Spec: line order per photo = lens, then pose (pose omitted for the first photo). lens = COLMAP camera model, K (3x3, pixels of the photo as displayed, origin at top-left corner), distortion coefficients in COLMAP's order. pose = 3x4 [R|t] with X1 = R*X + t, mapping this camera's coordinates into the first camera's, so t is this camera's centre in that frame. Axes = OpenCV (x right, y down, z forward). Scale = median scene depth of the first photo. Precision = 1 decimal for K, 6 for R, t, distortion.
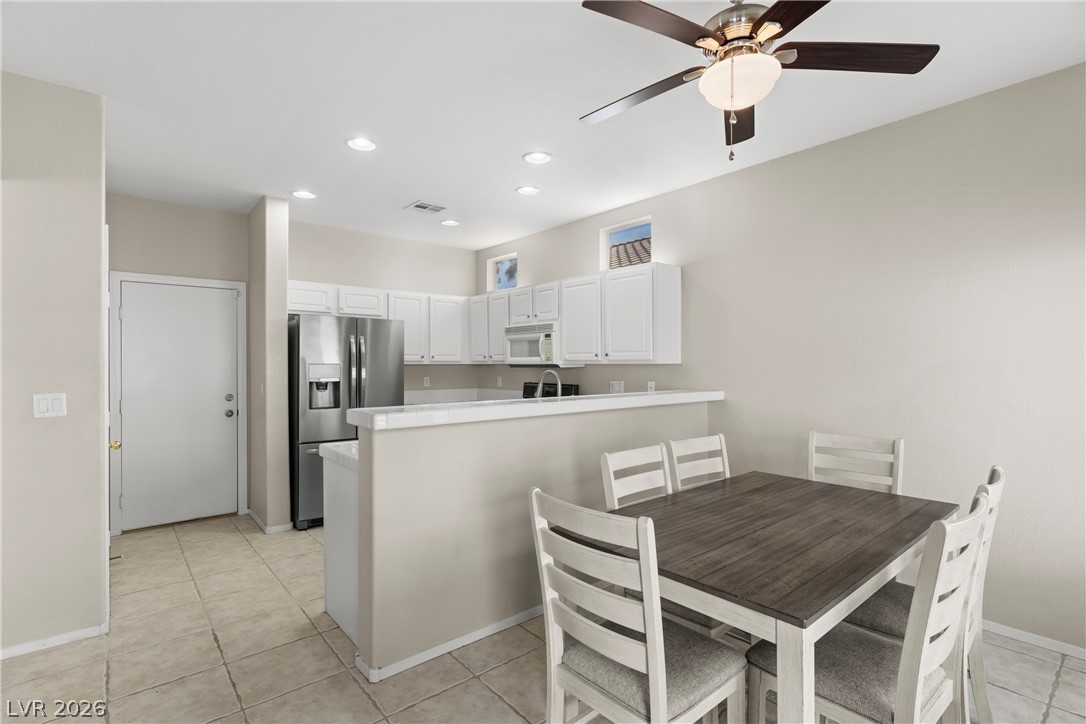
lens RADIAL K [[518.9, 0, 544.2], [0, 518.9, 362.2], [0, 0, 1]] dist [0.010607, 0.000387]
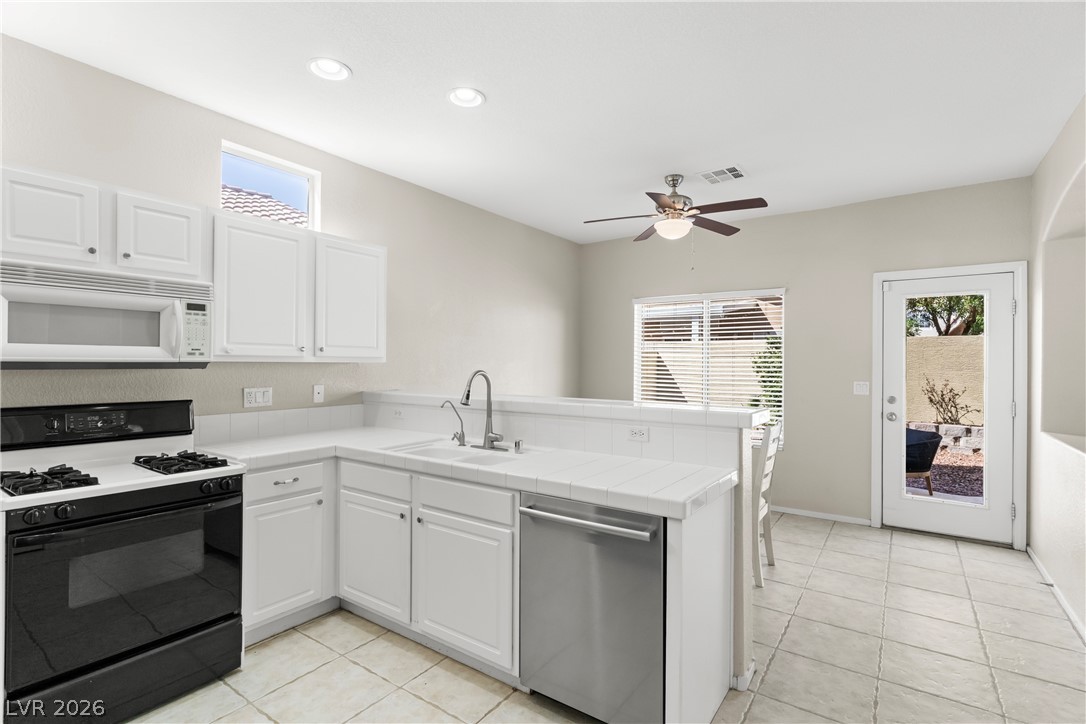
lens RADIAL K [[518.9, 0, 545.4], [0, 518.9, 362.4], [0, 0, 1]] dist [0.010607, 0.000387]
pose [[-0.258599, 0.002931, 0.965980, -0.590442], [-0.008323, 0.999952, -0.005262, 0.004026], [-0.965949, -0.009400, -0.258562, 0.804896]]
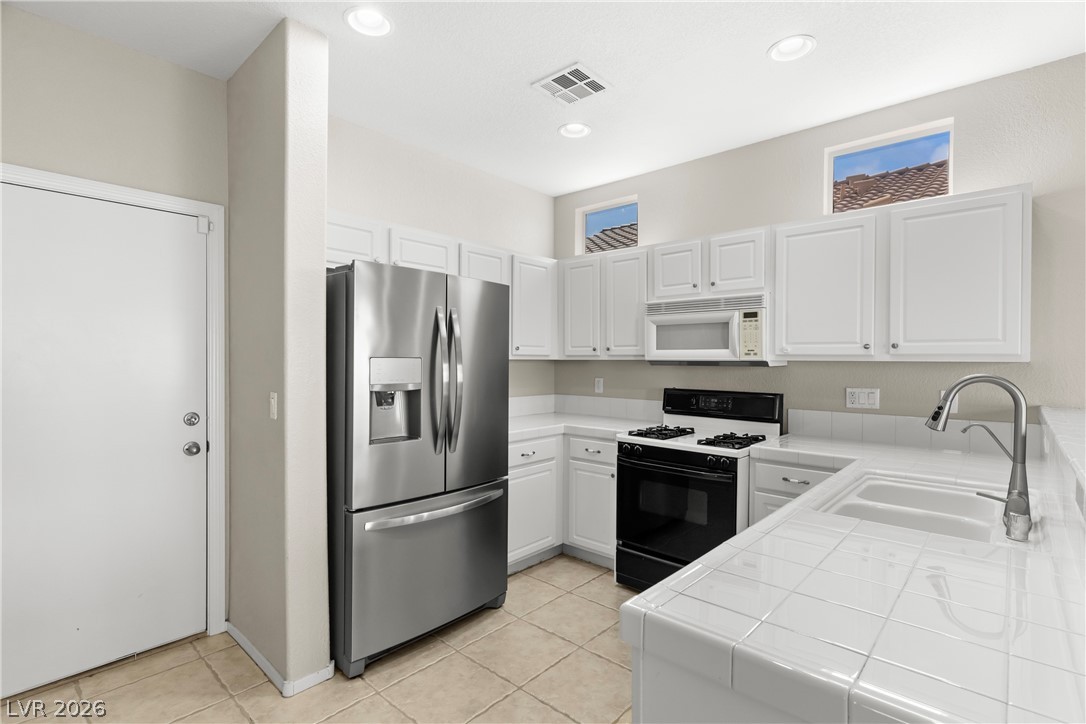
lens RADIAL K [[518.9, 0, 550.1], [0, 518.9, 361.6], [0, 0, 1]] dist [0.010607, 0.000387]
pose [[0.989801, 0.006954, 0.142288, -0.320981], [-0.008084, 0.999940, 0.007363, 0.002077], [-0.142228, -0.008439, 0.989798, 0.423184]]
